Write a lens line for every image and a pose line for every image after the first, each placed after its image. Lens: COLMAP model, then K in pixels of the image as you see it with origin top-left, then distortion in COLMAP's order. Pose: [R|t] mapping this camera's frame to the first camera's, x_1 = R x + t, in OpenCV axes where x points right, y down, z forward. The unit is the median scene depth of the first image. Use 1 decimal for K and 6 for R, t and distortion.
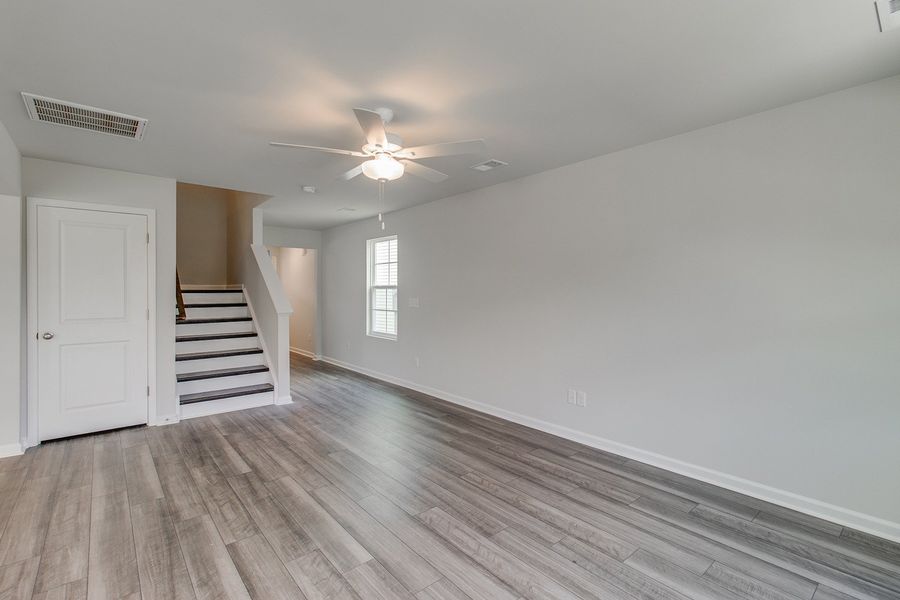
lens RADIAL K [[415.5, 0, 451.3], [0, 415.5, 296.2], [0, 0, 1]] dist [0.003679, -0.002063]
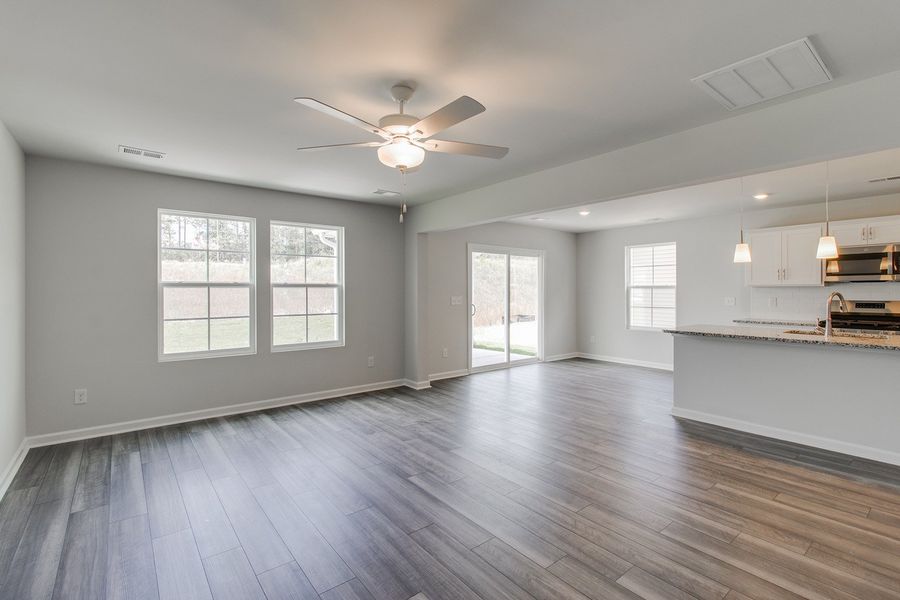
lens RADIAL K [[415.5, 0, 453.7], [0, 415.5, 295.0], [0, 0, 1]] dist [0.003679, -0.002063]
pose [[-0.999682, 0.000692, 0.025227, -0.304244], [0.001223, 0.999777, 0.021060, -0.019805], [-0.025207, 0.021084, -0.999460, 1.920656]]
